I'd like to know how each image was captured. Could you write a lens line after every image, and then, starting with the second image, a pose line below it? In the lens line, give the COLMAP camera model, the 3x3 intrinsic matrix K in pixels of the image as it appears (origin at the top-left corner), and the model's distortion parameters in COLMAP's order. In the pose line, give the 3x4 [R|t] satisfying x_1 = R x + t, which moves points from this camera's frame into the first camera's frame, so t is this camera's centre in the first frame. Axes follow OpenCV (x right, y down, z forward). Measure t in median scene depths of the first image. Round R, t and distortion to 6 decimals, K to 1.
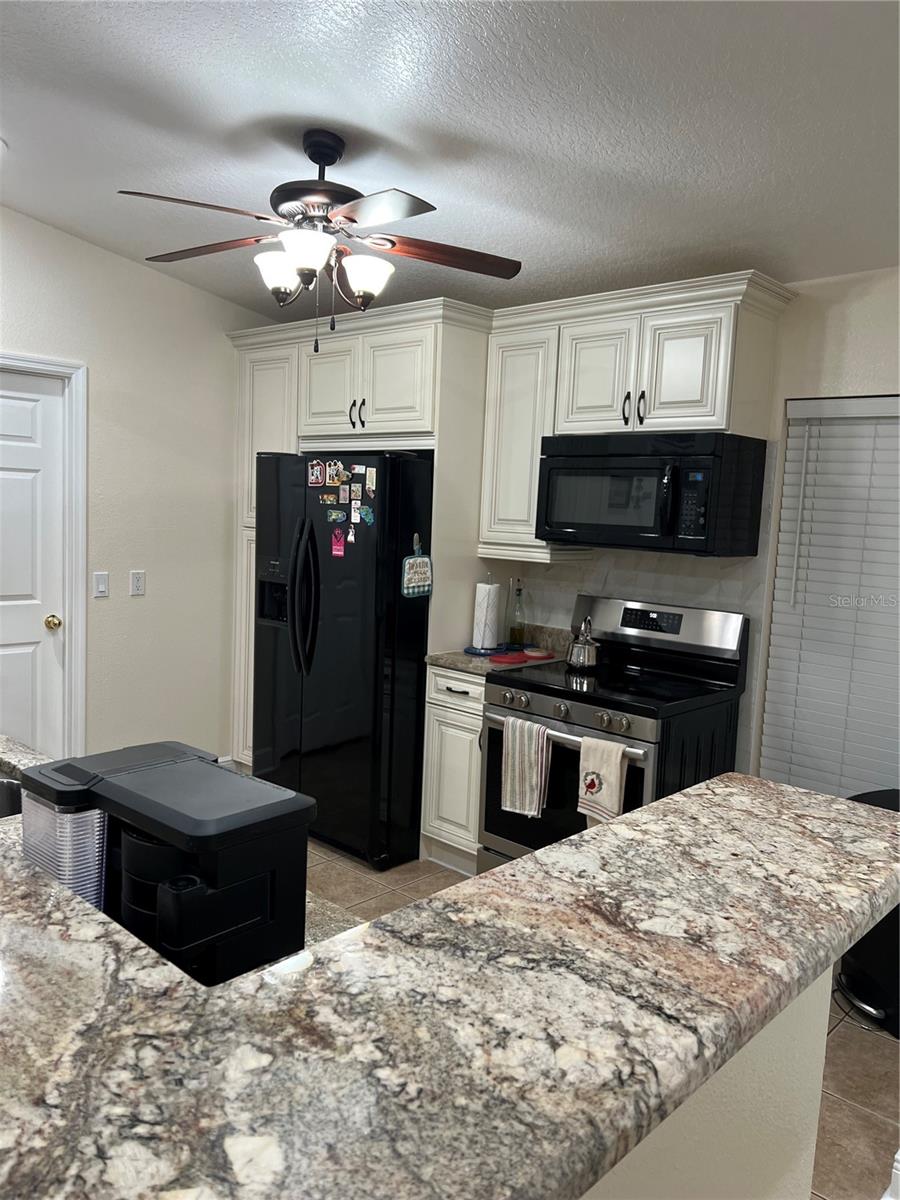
lens RADIAL K [[909.4, 0, 444.5], [0, 909.4, 609.8], [0, 0, 1]] dist [0.046733, -0.053696]
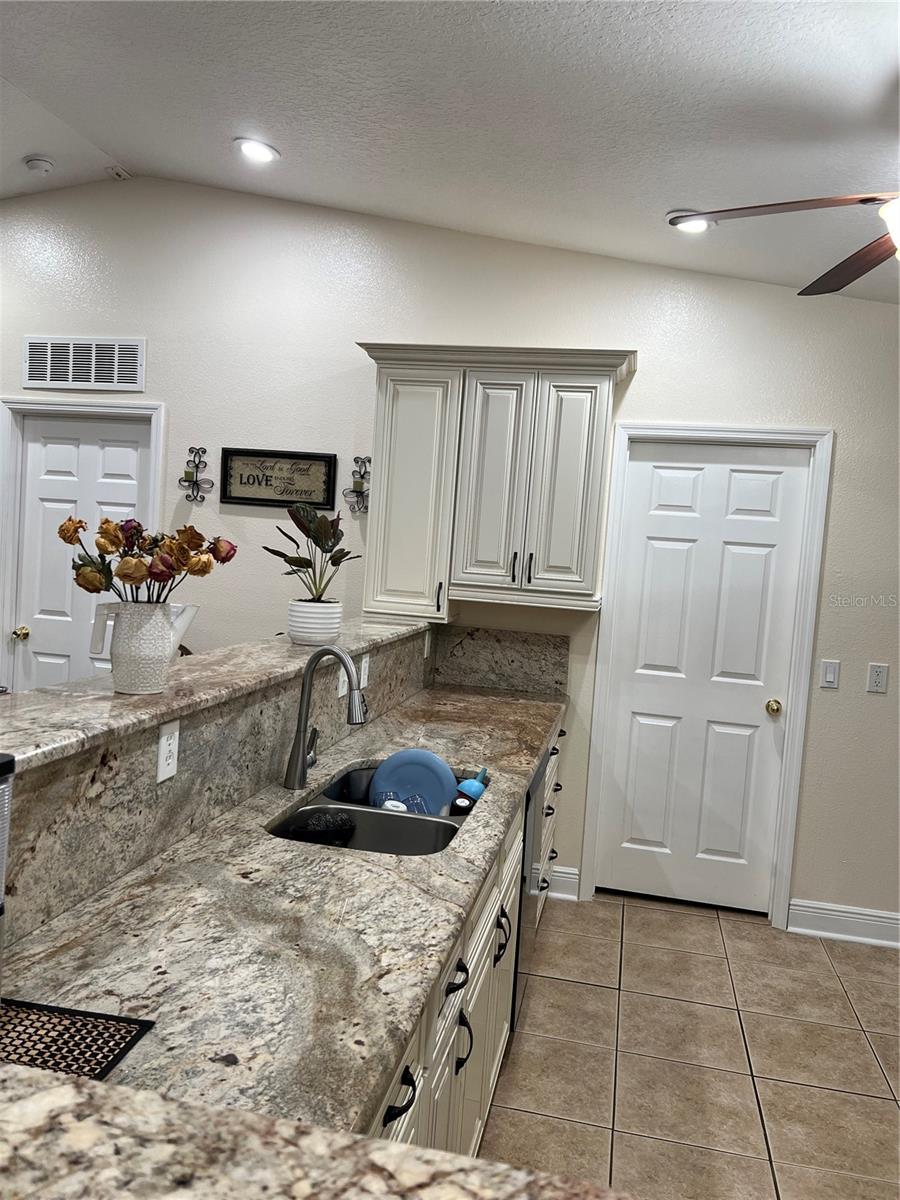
lens RADIAL K [[909.4, 0, 442.3], [0, 909.4, 596.6], [0, 0, 1]] dist [0.046733, -0.053696]
pose [[0.514757, 0.042359, -0.856289, 0.235672], [-0.145229, 0.988653, -0.038398, -0.016502], [0.844946, 0.144123, 0.515068, 0.281966]]
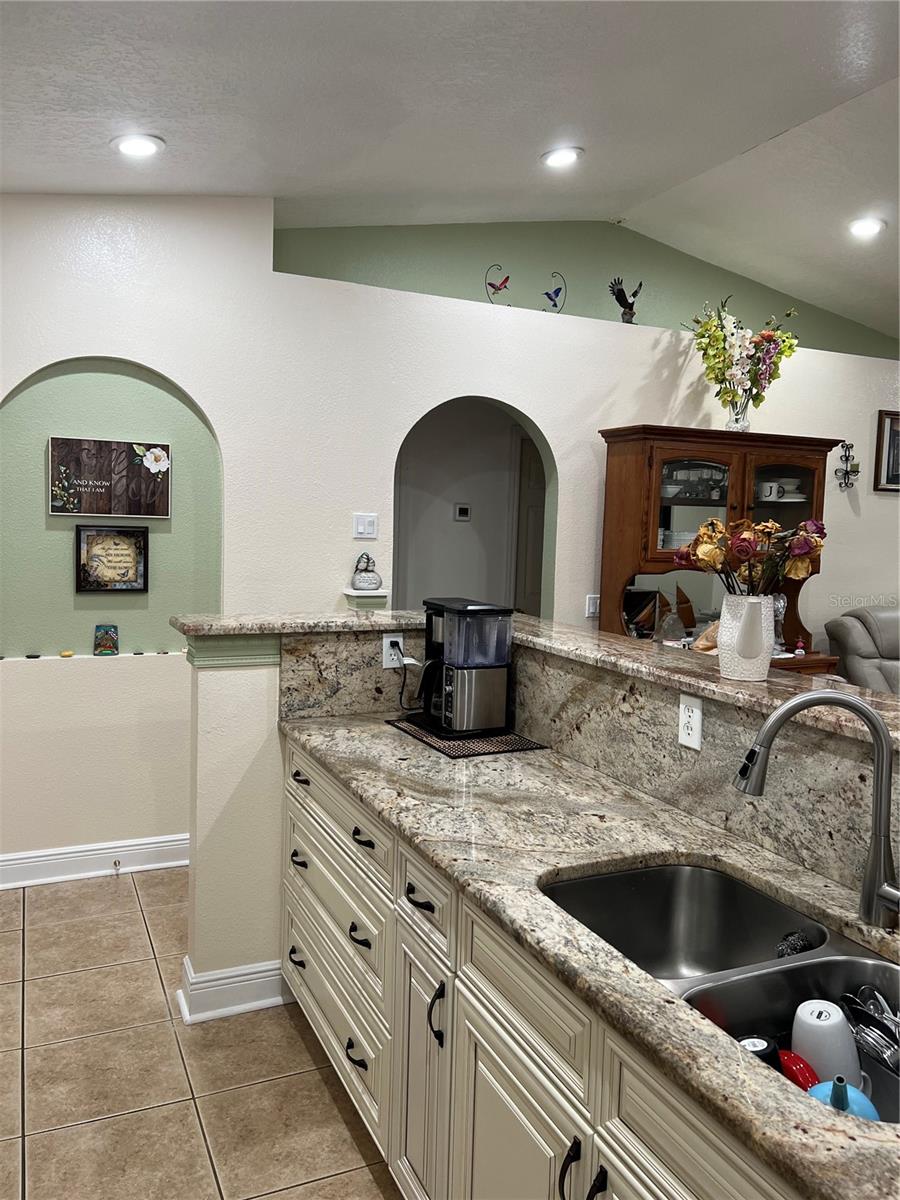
lens RADIAL K [[909.4, 0, 451.0], [0, 909.4, 597.2], [0, 0, 1]] dist [0.046733, -0.053696]
pose [[-0.921248, -0.102429, 0.375246, -0.529632], [-0.025796, 0.978670, 0.203812, -0.148765], [-0.388119, 0.178082, -0.904240, 1.210643]]
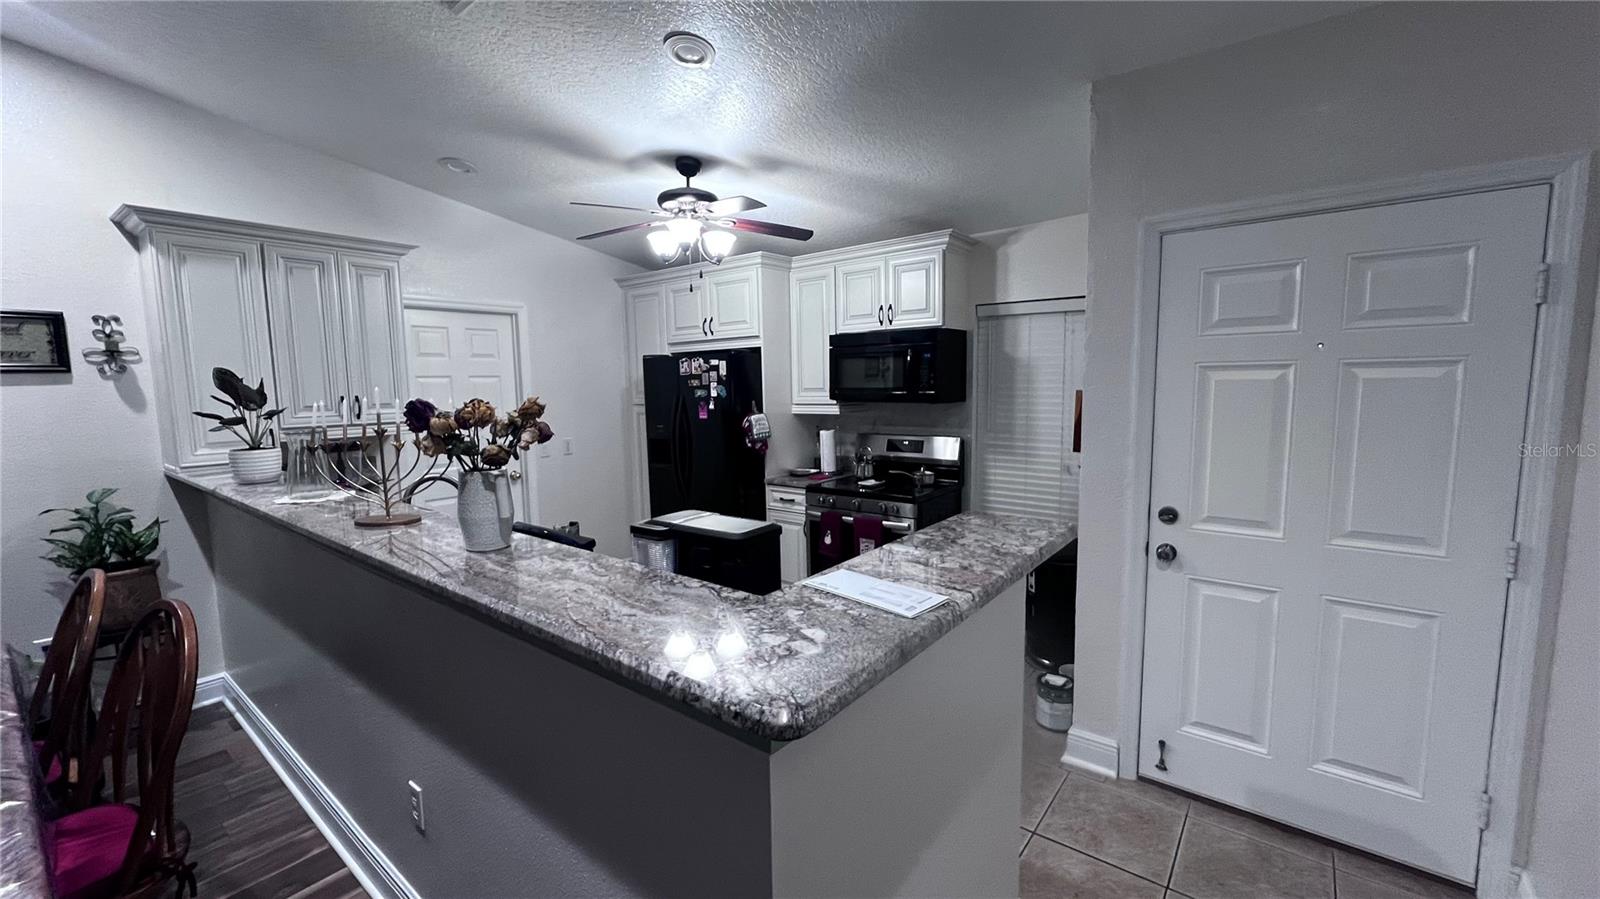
lens RADIAL K [[643.4, 0, 801.3], [0, 643.4, 453.8], [0, 0, 1]] dist [-0.006354, 0.000194]
pose [[0.994059, -0.071048, 0.082457, -0.052602], [0.071185, 0.997462, 0.001282, 0.012048], [-0.082339, 0.004595, 0.996594, -0.120498]]
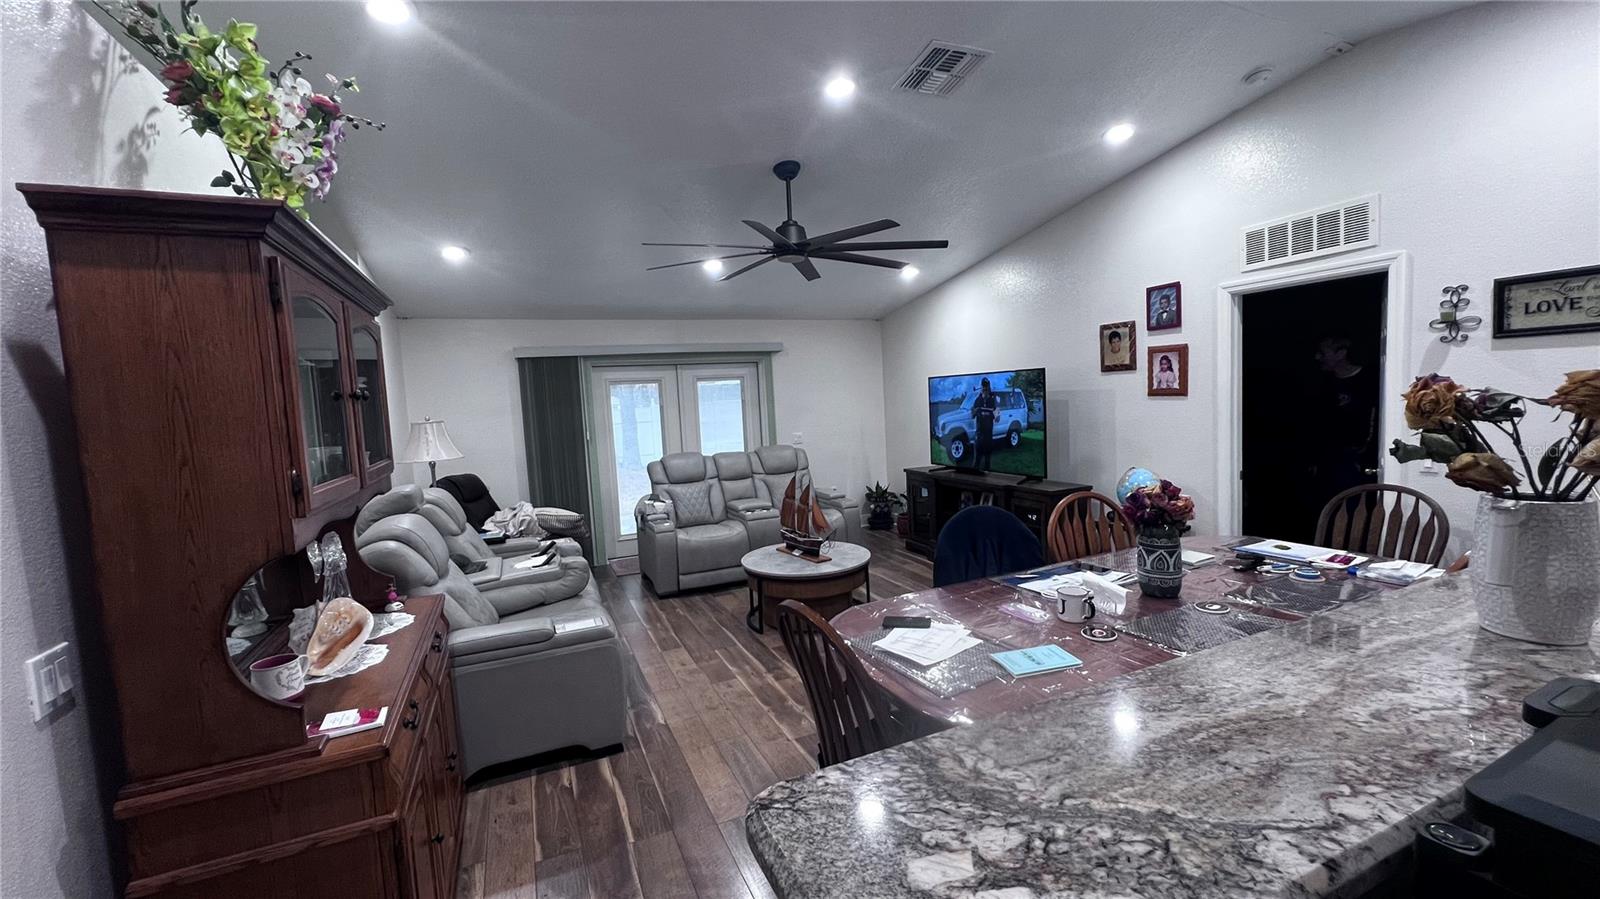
lens RADIAL K [[632.2, 0, 800.5], [0, 632.2, 453.4], [0, 0, 1]] dist [0.000706, 0.000163]
pose [[-0.381888, 0.056140, -0.922502, 0.095711], [-0.073698, 0.993125, 0.090947, -0.009608], [0.921265, 0.102718, -0.375125, 0.147072]]
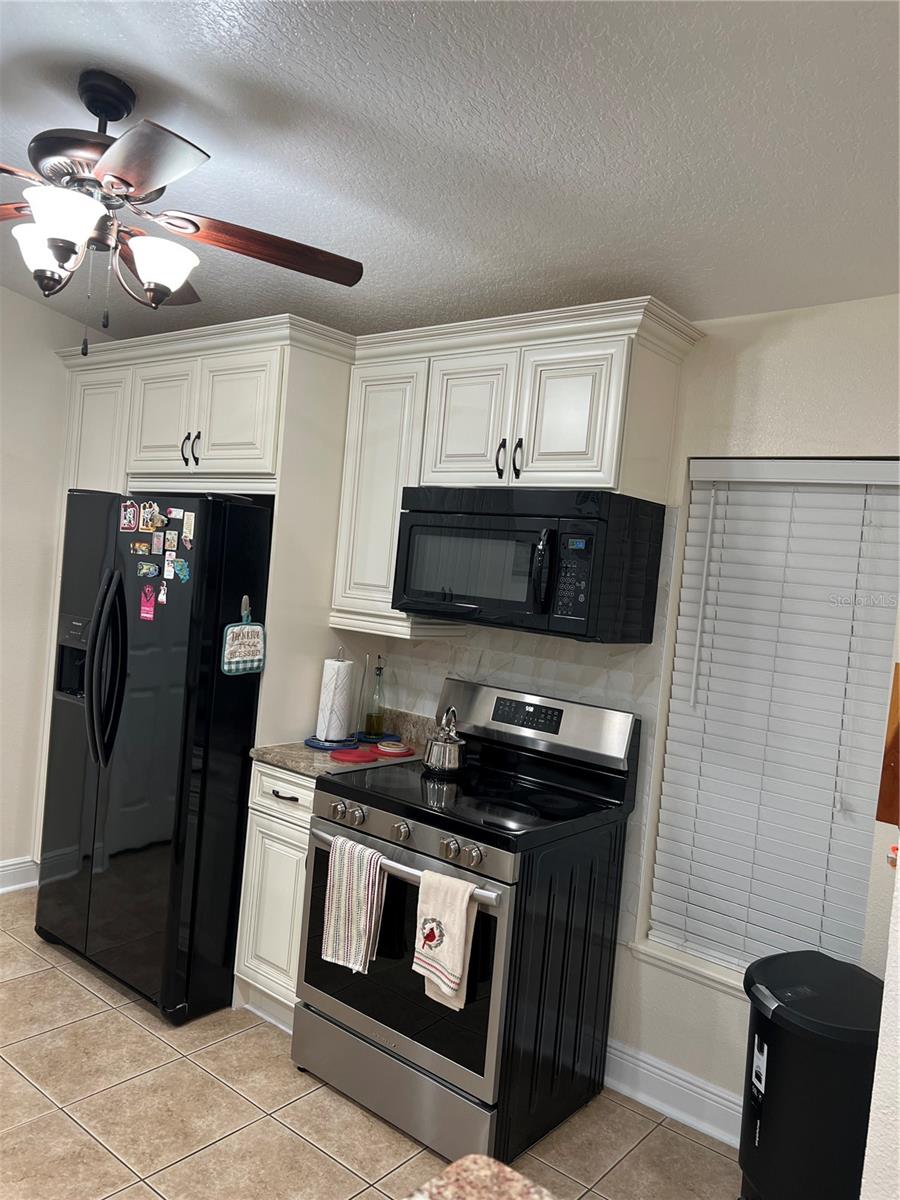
lens RADIAL K [[909.4, 0, 446.6], [0, 909.4, 598.2], [0, 0, 1]] dist [0.046733, -0.053696]
pose [[0.996093, 0.046810, 0.074890, 0.096531], [-0.040607, 0.995779, -0.082308, -0.025094], [-0.078426, 0.078945, 0.993789, 0.200633]]
